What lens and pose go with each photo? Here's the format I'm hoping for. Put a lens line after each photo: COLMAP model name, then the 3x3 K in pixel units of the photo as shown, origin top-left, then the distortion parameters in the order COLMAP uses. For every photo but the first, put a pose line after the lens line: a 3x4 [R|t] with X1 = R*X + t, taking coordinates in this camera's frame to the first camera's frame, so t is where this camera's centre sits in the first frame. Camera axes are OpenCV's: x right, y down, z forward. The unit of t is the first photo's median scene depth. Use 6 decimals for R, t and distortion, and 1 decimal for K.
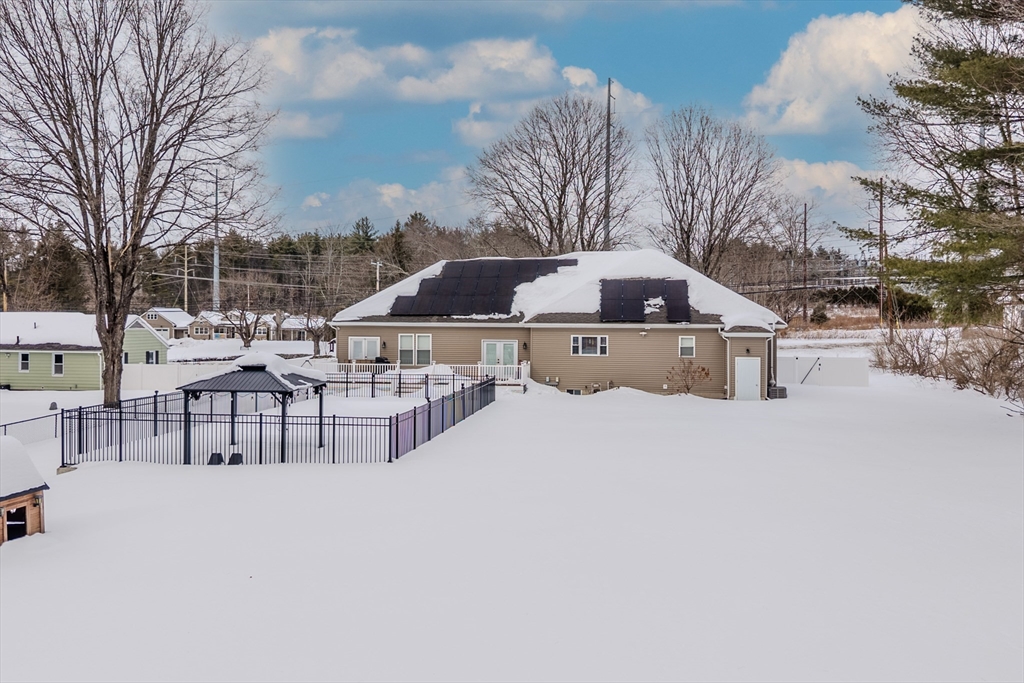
lens RADIAL K [[818.8, 0, 512.0], [0, 818.8, 341.5], [0, 0, 1]] dist [0.002022, 0.002022]
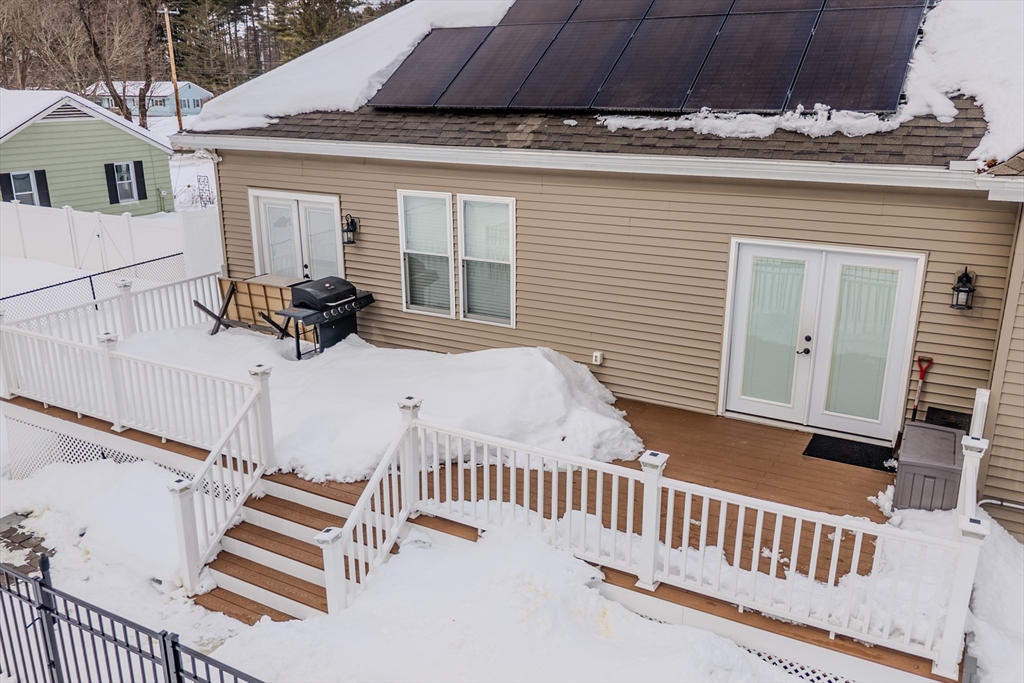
lens RADIAL K [[818.8, 0, 512.0], [0, 818.8, 341.5], [0, 0, 1]] dist [0.002022, 0.002022]
pose [[0.929478, 0.102775, -0.354272, -0.012421], [0.003464, 0.957928, 0.286987, -0.036897], [0.368862, -0.267975, 0.890017, 0.783915]]
